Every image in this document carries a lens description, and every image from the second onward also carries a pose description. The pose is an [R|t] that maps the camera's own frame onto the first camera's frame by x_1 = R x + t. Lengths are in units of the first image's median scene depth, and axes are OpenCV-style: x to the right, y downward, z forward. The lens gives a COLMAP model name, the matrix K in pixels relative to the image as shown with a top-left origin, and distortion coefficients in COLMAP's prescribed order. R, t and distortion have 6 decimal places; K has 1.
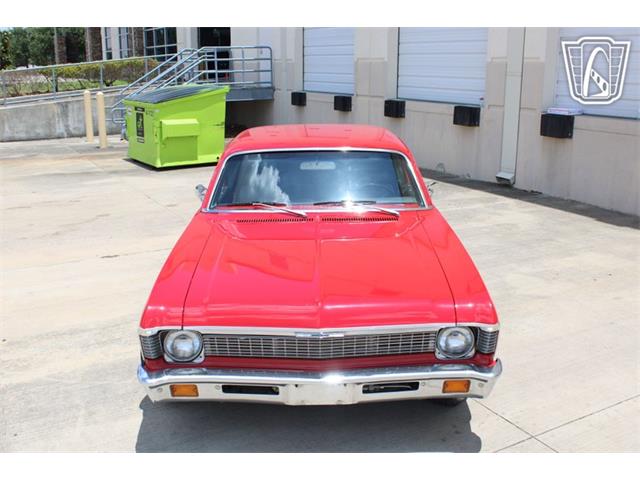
lens RADIAL K [[703.2, 0, 320.0], [0, 703.2, 240.0], [0, 0, 1]] dist [-0.152141, 0.308966]
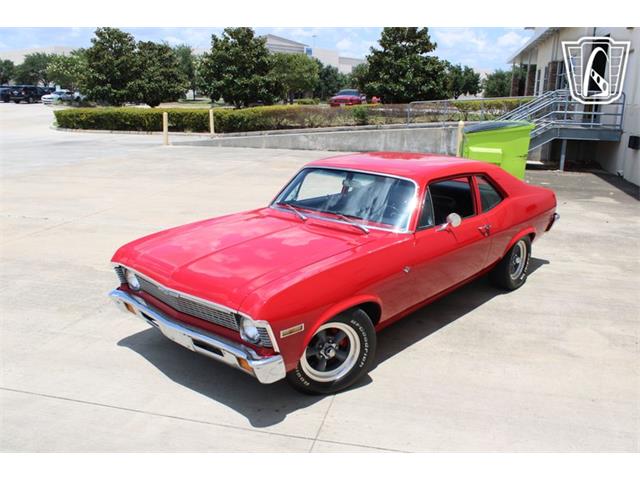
lens RADIAL K [[584.7, 0, 334.1], [0, 584.7, 239.2], [0, 0, 1]] dist [-0.184578, 0.206890]
pose [[0.736014, 0.182876, -0.651797, 0.372789], [-0.191412, 0.979750, 0.058747, -0.037347], [0.649342, 0.081523, 0.756115, 0.128548]]
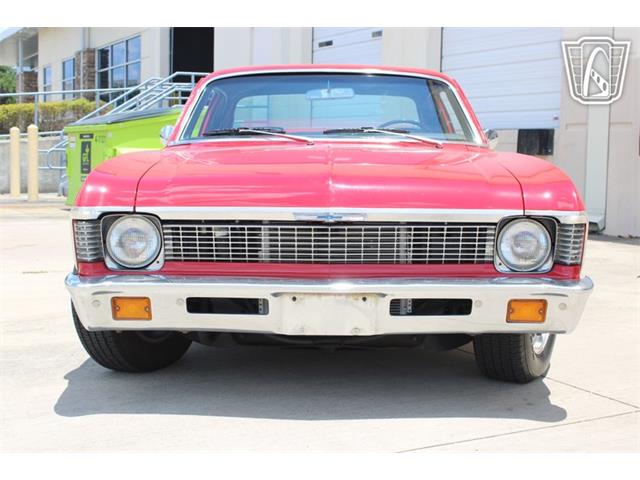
lens RADIAL K [[975.9, 0, 320.0], [0, 975.9, 240.0], [0, 0, 1]] dist [-0.012285, -0.006285]
pose [[0.999804, 0.014542, -0.013449, 0.001387], [-0.016566, 0.986104, -0.165299, 0.112739], [0.010858, 0.165489, 0.986152, 0.013413]]
